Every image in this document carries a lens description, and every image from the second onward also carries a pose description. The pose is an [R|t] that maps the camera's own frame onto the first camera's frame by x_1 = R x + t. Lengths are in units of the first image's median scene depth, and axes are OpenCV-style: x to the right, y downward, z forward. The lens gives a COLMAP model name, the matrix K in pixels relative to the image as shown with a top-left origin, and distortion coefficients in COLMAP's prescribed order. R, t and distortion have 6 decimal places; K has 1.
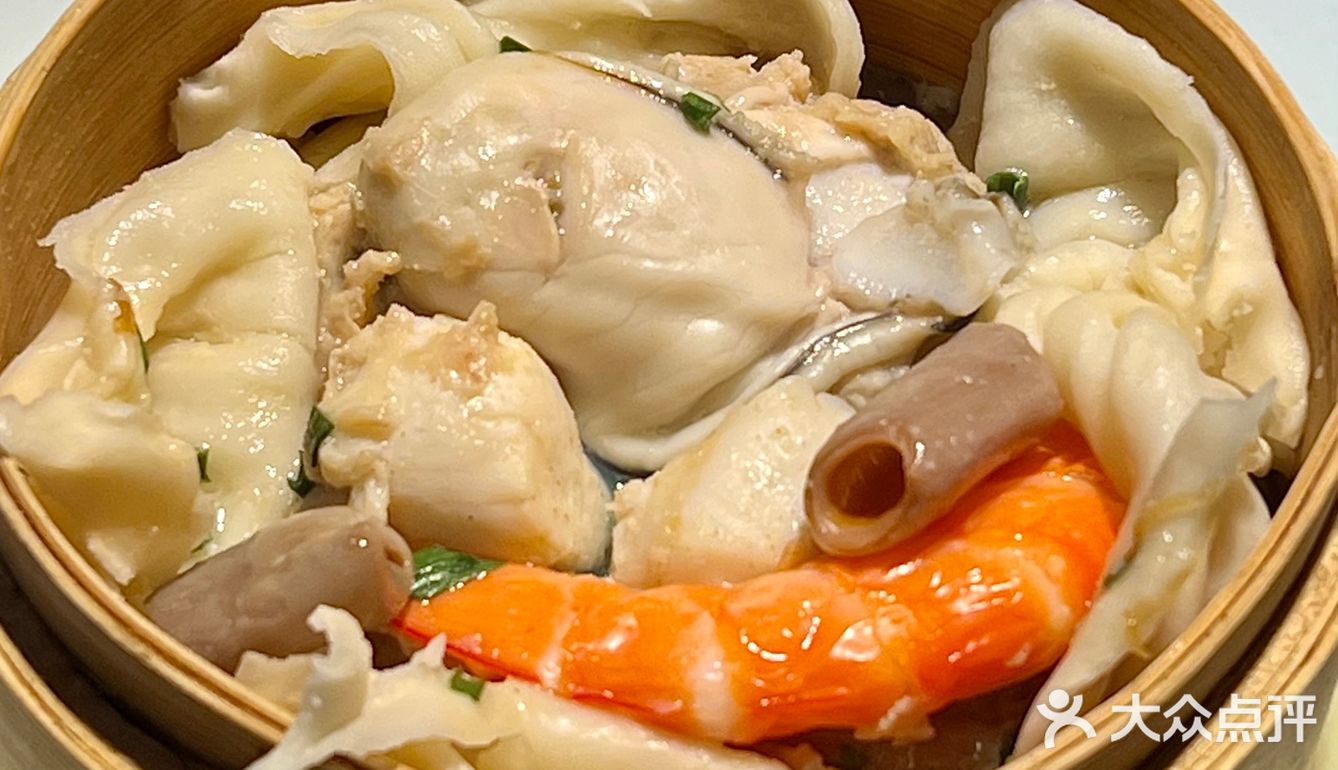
lens RADIAL K [[4231.0, 0, 669.0], [0, 4231.0, 385.0], [0, 0, 1]] dist [0.172368, -0.705304]
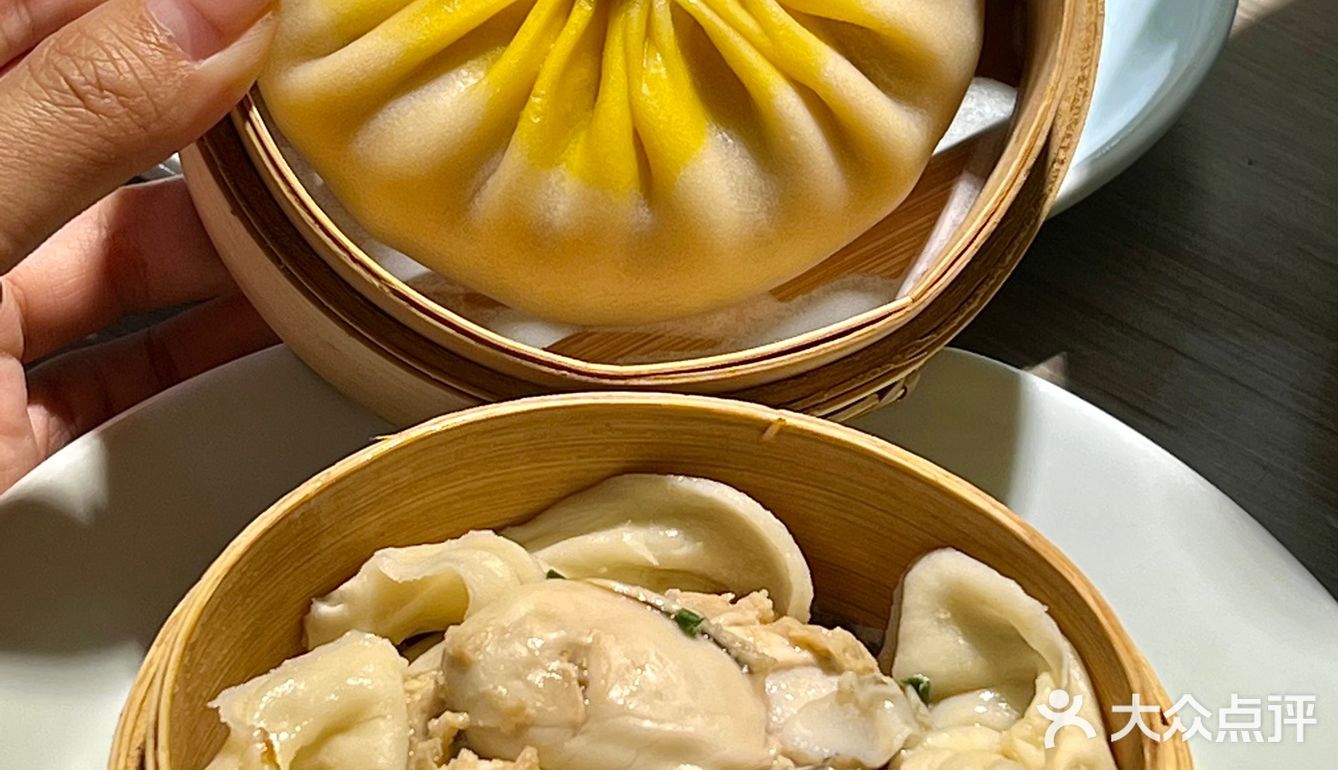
lens RADIAL K [[4231.0, 0, 669.0], [0, 4231.0, 385.0], [0, 0, 1]] dist [0.172368, -0.705304]
pose [[0.999641, 0.020663, -0.017058, 0.022591], [-0.023654, 0.979599, -0.199567, 0.135526], [0.012586, 0.199899, 0.979736, -0.367926]]
